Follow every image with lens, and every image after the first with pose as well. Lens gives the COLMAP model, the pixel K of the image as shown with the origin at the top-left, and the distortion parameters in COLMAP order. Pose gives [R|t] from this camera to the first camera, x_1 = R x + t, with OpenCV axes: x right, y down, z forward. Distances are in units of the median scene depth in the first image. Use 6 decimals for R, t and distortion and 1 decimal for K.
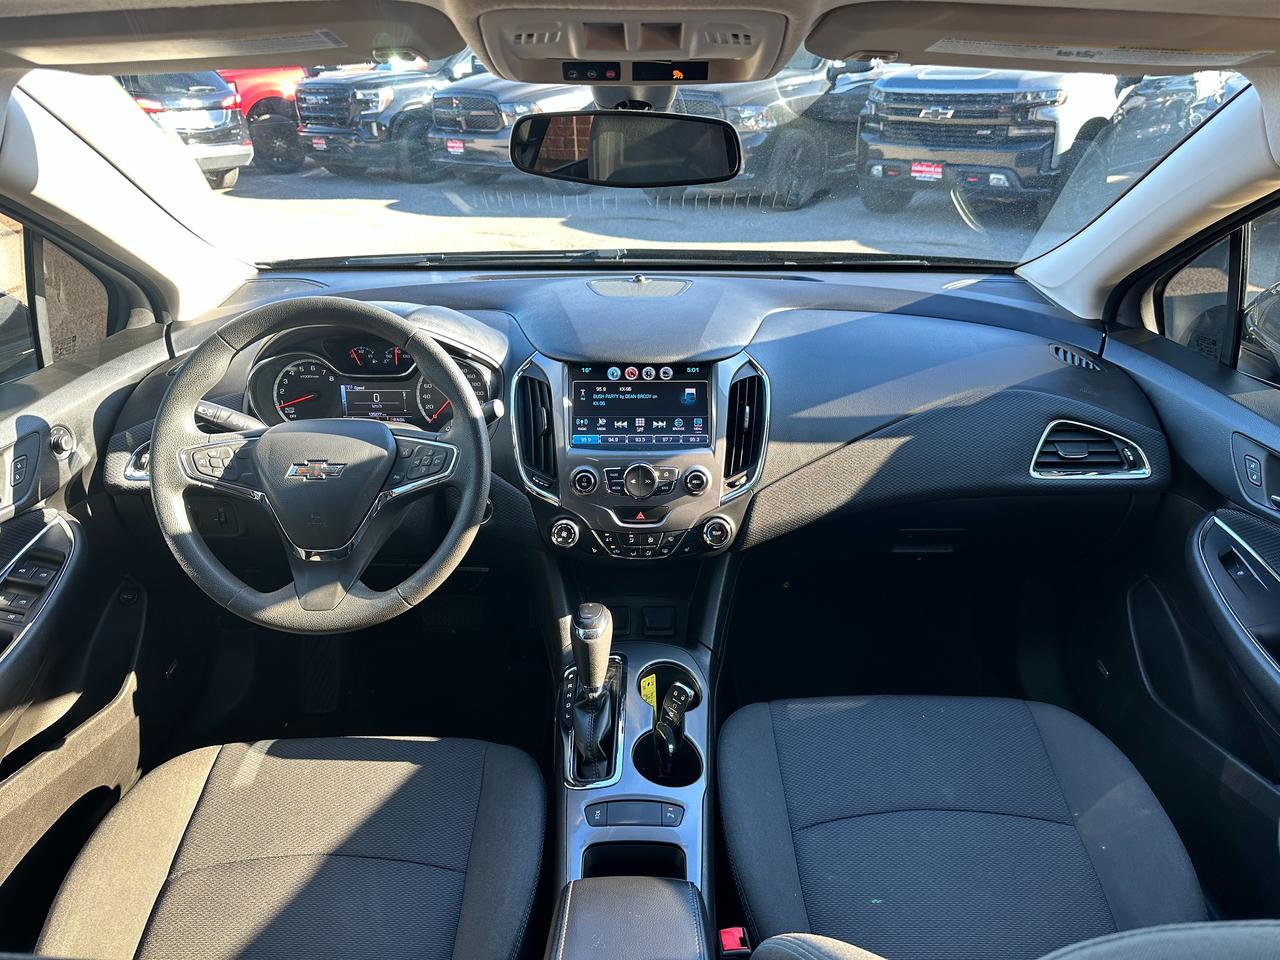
lens RADIAL K [[901.0, 0, 633.3], [0, 901.0, 473.1], [0, 0, 1]] dist [0.136186, -0.240672]
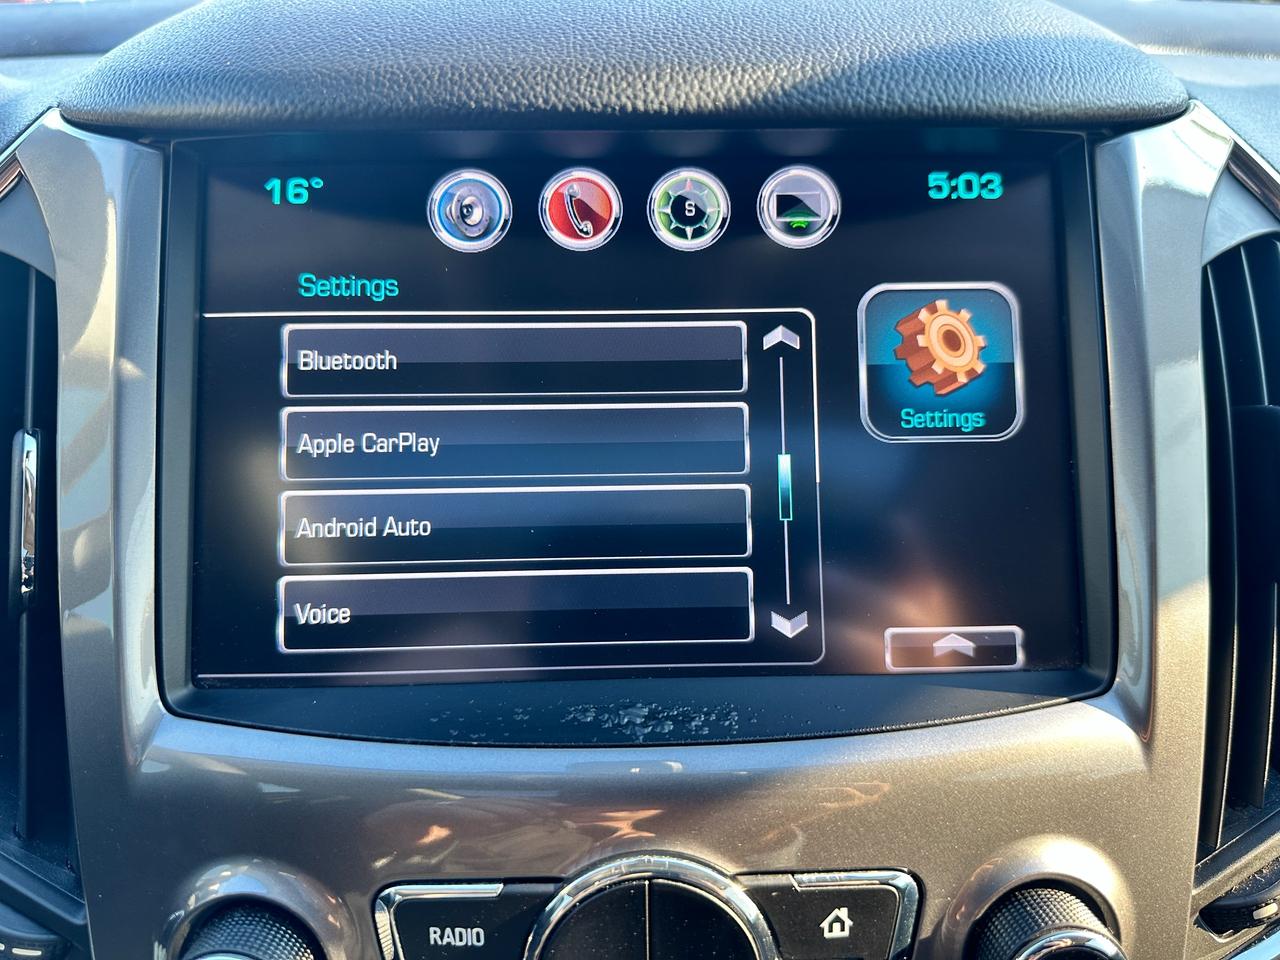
lens RADIAL K [[958.2, 0, 646.3], [0, 958.2, 479.3], [0, 0, 1]] dist [-0.035185, 0.009808]
pose [[0.999509, -0.014008, 0.028023, 0.004226], [0.012643, 0.998752, 0.048324, -0.071672], [-0.028664, -0.047946, 0.998439, 0.835539]]
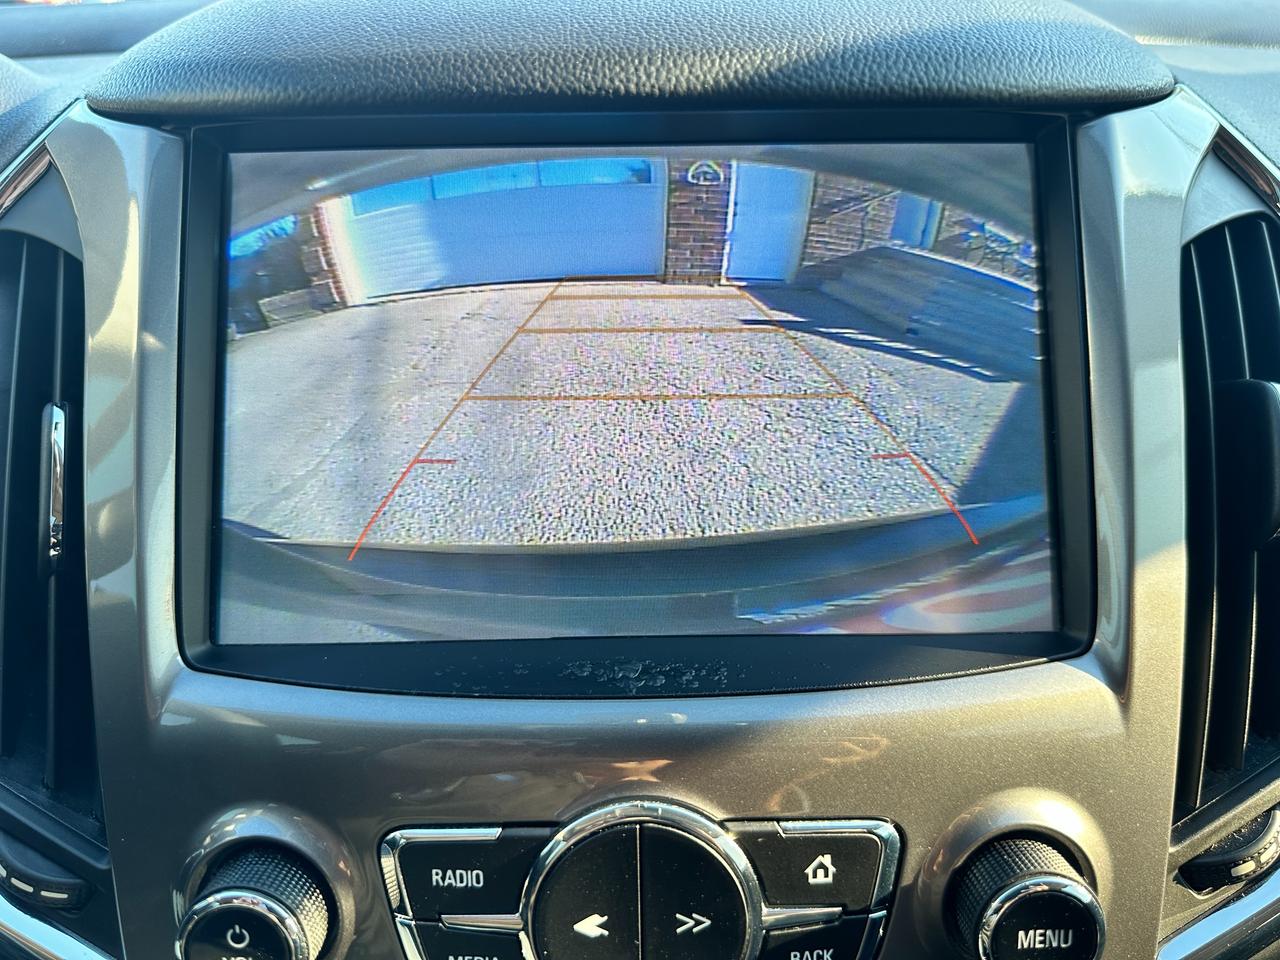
lens RADIAL K [[958.2, 0, 646.3], [0, 958.2, 479.3], [0, 0, 1]] dist [-0.035185, 0.009808]
pose [[0.999879, -0.013292, 0.008075, 0.008144], [0.012904, 0.998844, 0.046311, -0.066208], [-0.008682, -0.046201, 0.998894, 0.828078]]
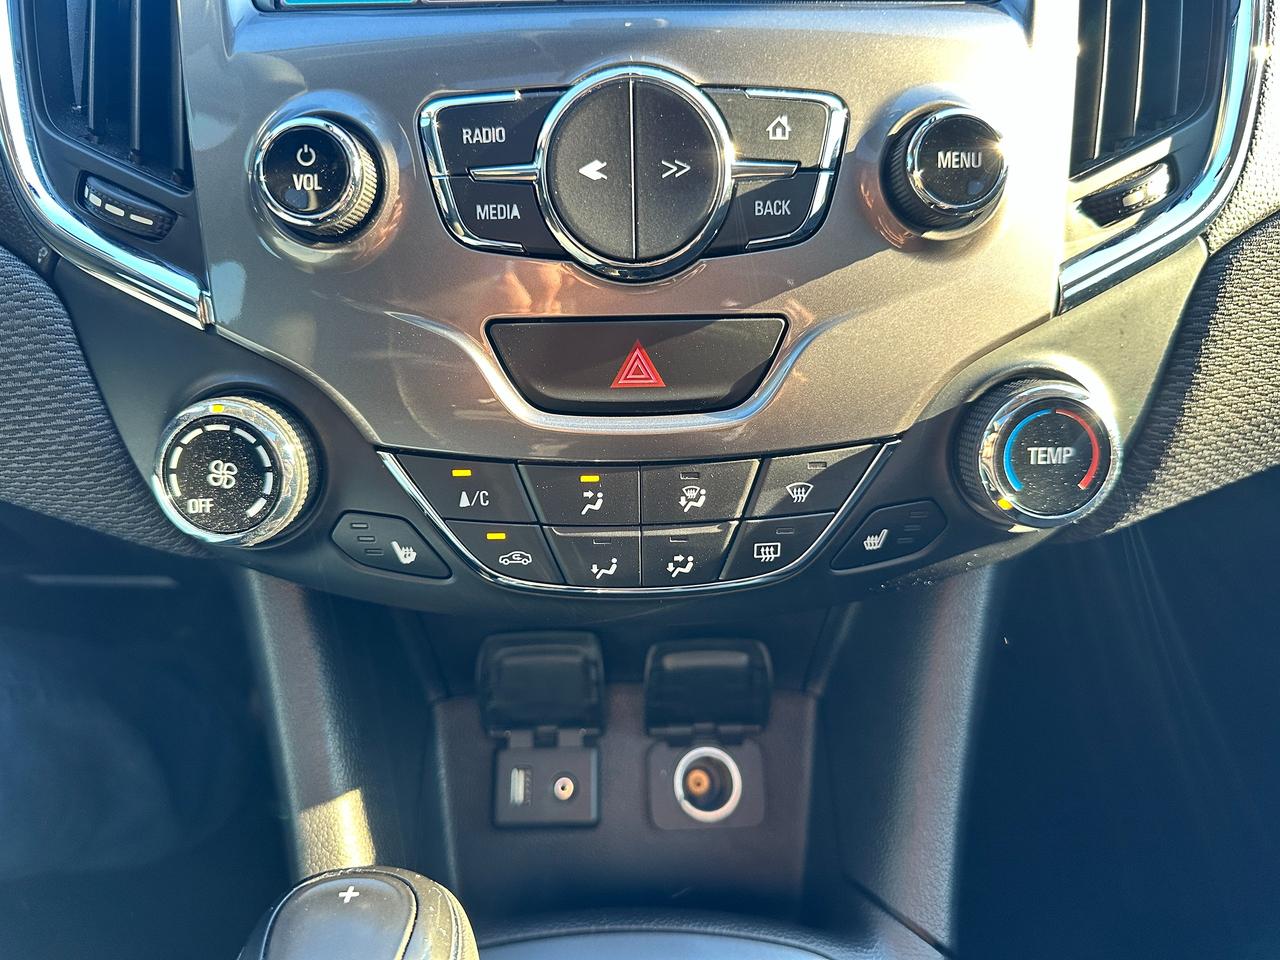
lens RADIAL K [[957.2, 0, 643.8], [0, 957.2, 479.4], [0, 0, 1]] dist [0.051711, -0.139189]
pose [[0.999686, -0.017916, 0.017546, 0.005308], [0.016609, 0.997264, 0.072031, 0.054565], [-0.018788, -0.071717, 0.997248, 0.785044]]
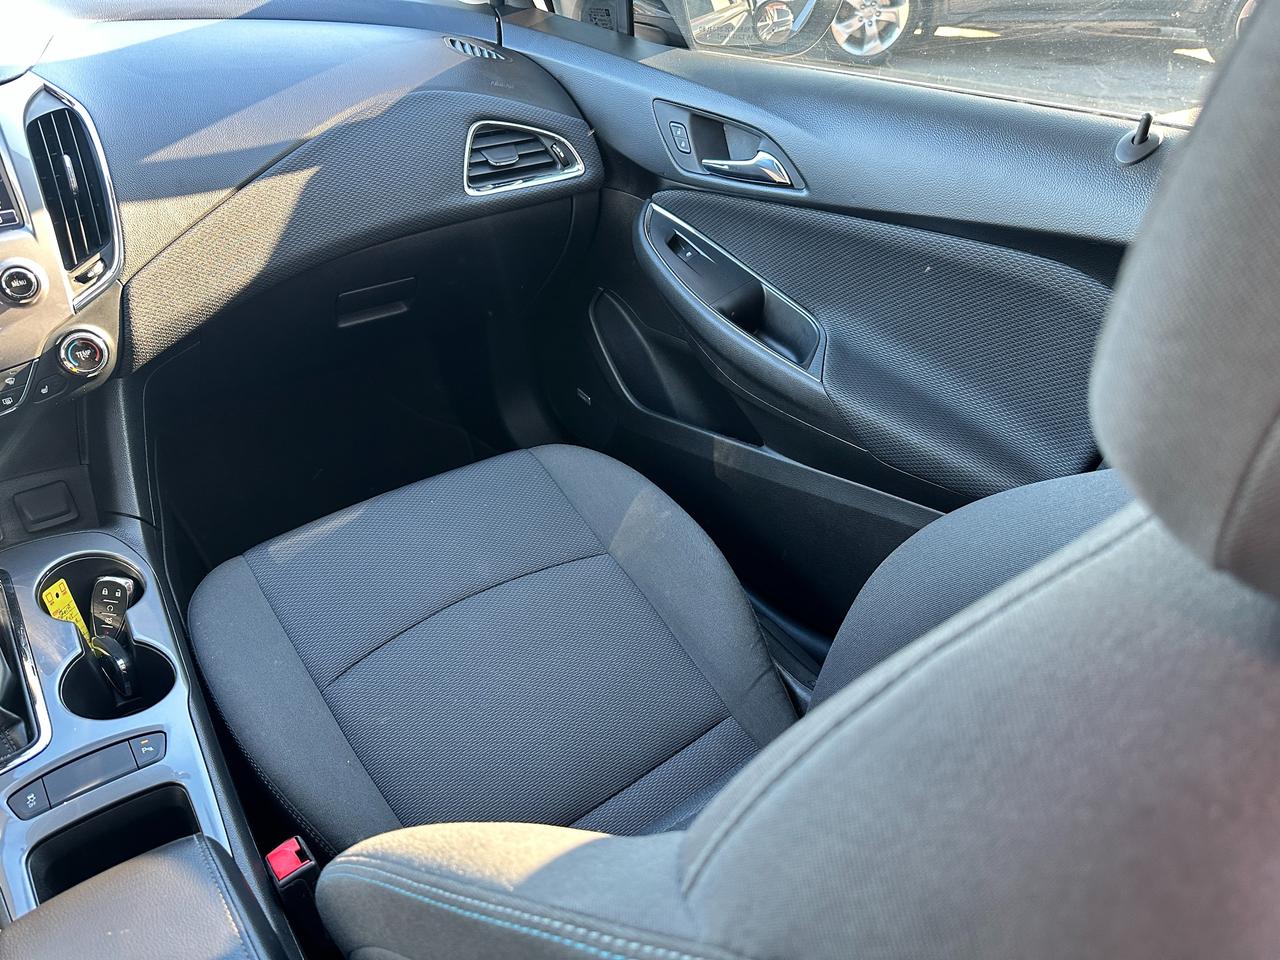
lens RADIAL K [[907.1, 0, 632.5], [0, 907.1, 482.0], [0, 0, 1]] dist [0.029462, -0.044047]
pose [[0.797806, -0.326058, 0.507141, 0.042232], [0.211675, 0.939083, 0.270772, 0.057655], [-0.564534, -0.108674, 0.818224, 0.198853]]
